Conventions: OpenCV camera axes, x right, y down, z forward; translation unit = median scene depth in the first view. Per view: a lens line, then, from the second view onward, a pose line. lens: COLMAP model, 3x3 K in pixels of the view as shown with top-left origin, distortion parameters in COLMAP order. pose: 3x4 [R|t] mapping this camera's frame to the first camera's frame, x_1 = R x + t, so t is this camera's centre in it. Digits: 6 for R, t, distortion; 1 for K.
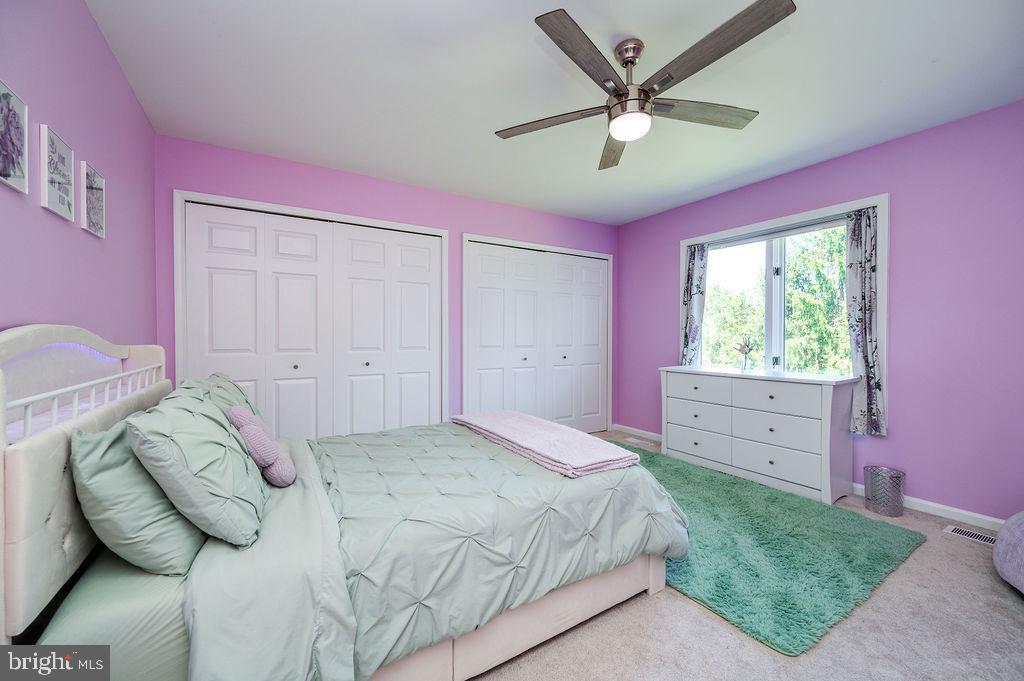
lens RADIAL K [[408.1, 0, 514.9], [0, 408.1, 342.9], [0, 0, 1]] dist [-0.001575, -0.000650]
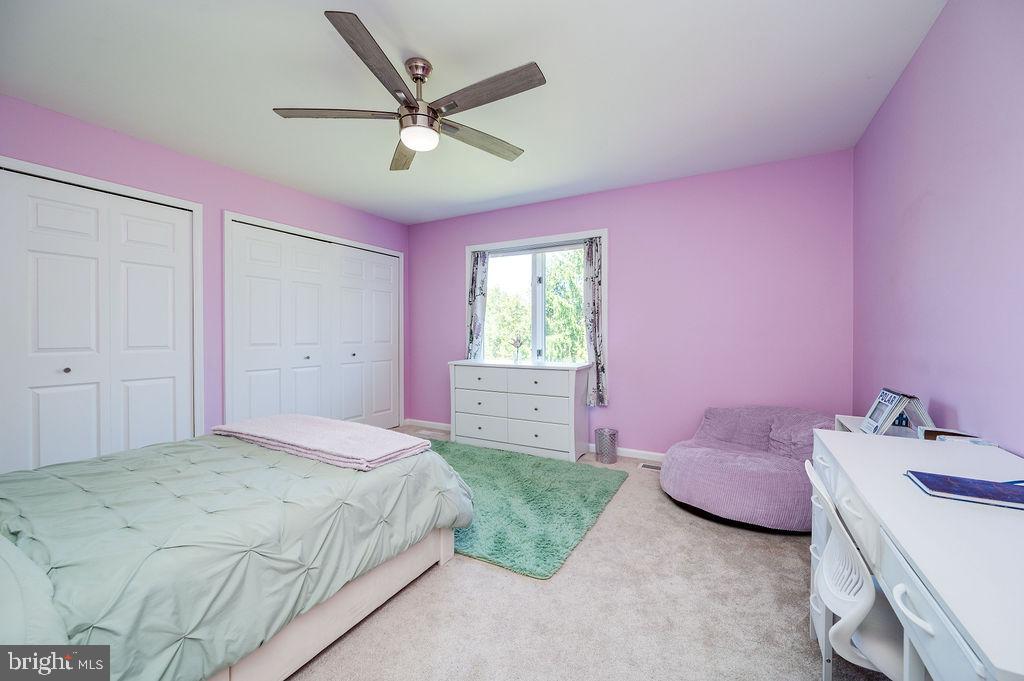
lens RADIAL K [[408.1, 0, 521.4], [0, 408.1, 338.6], [0, 0, 1]] dist [-0.001575, -0.000650]
pose [[0.869729, -0.006231, 0.493491, -0.015457], [0.007794, 0.999969, -0.001109, 0.002552], [-0.493469, 0.004810, 0.869750, -0.052159]]
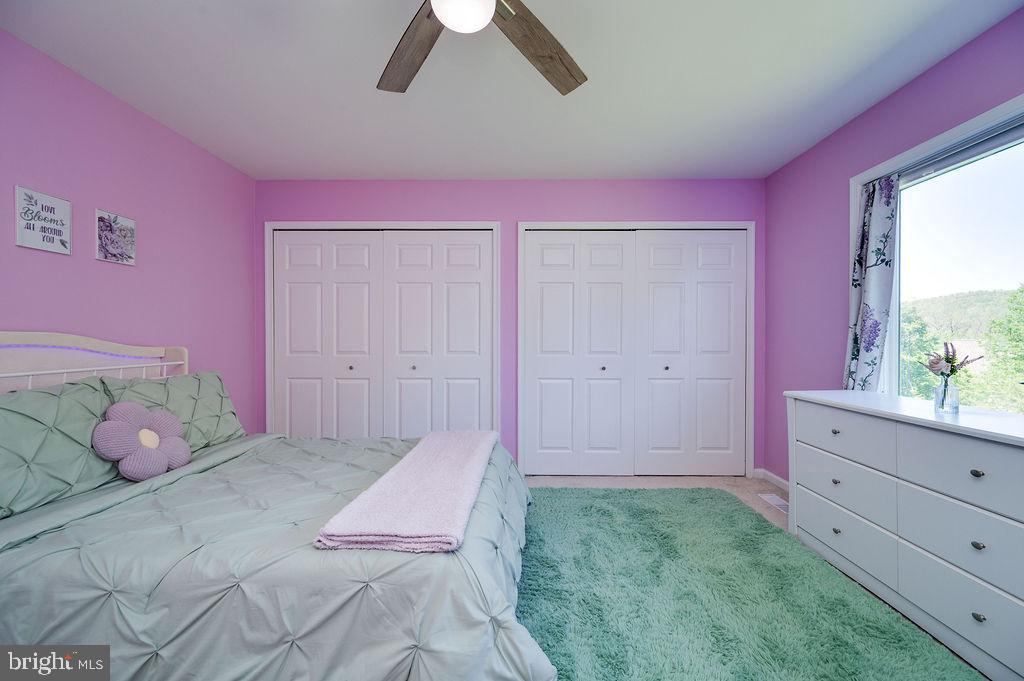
lens RADIAL K [[408.1, 0, 519.5], [0, 408.1, 342.3], [0, 0, 1]] dist [-0.001575, -0.000650]
pose [[0.840906, 0.004052, -0.541165, 0.513794], [-0.008347, 0.999950, -0.005484, -0.008970], [0.541116, 0.009128, 0.840898, 0.391525]]
